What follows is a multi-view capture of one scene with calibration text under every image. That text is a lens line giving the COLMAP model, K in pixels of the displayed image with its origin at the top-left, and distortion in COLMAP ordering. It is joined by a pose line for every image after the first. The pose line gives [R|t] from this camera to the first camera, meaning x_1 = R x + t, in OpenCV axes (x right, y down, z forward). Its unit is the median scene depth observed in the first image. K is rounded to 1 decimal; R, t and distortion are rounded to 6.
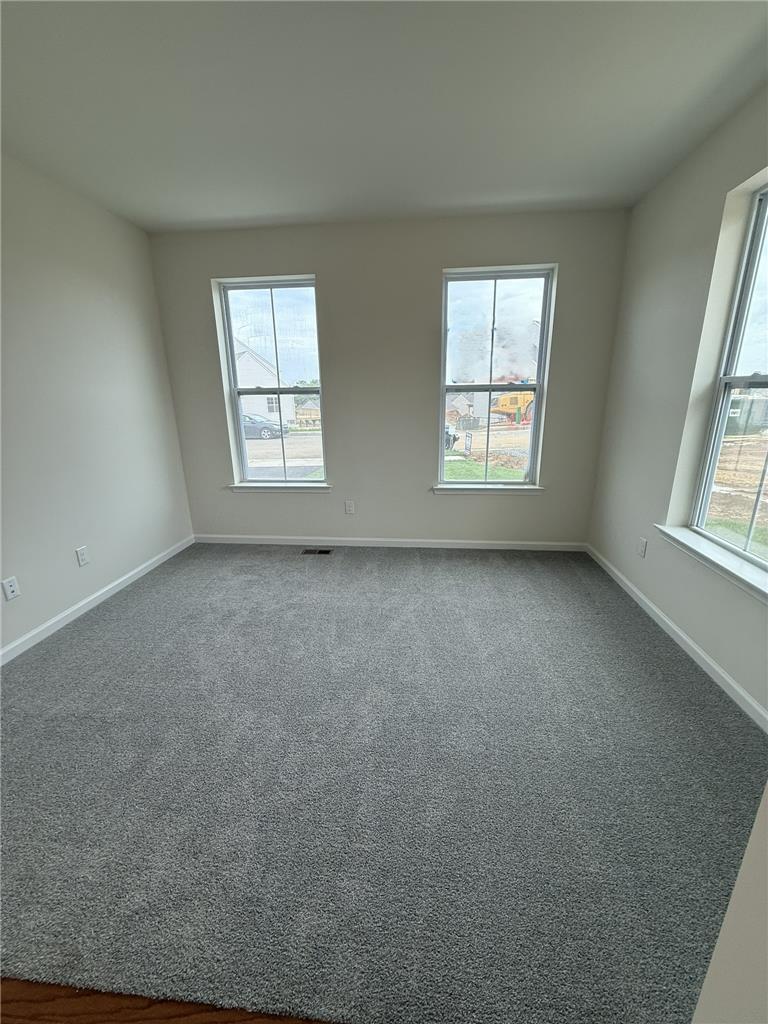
lens RADIAL K [[407.9, 0, 387.9], [0, 407.9, 512.8], [0, 0, 1]] dist [-0.000439, -0.000124]
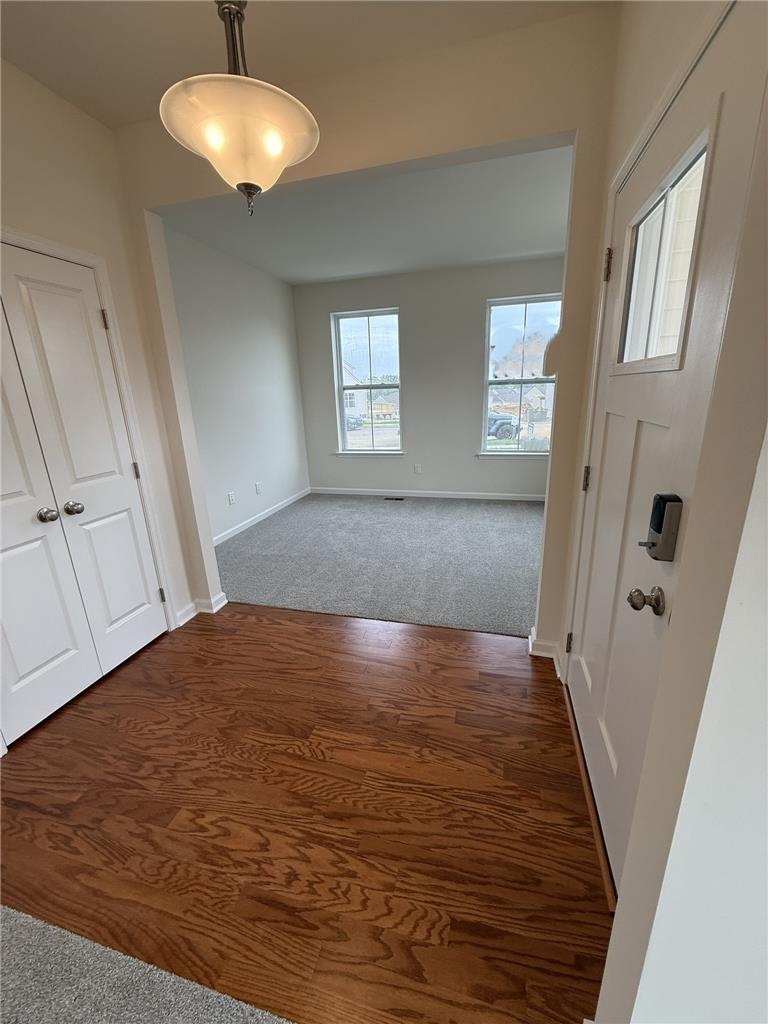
lens RADIAL K [[407.9, 0, 387.9], [0, 407.9, 512.8], [0, 0, 1]] dist [-0.000439, -0.000124]
pose [[0.986492, 0.029149, -0.161198, 0.040797], [-0.027248, 0.999531, 0.013992, 0.137119], [0.161530, -0.009410, 0.986823, -0.459192]]
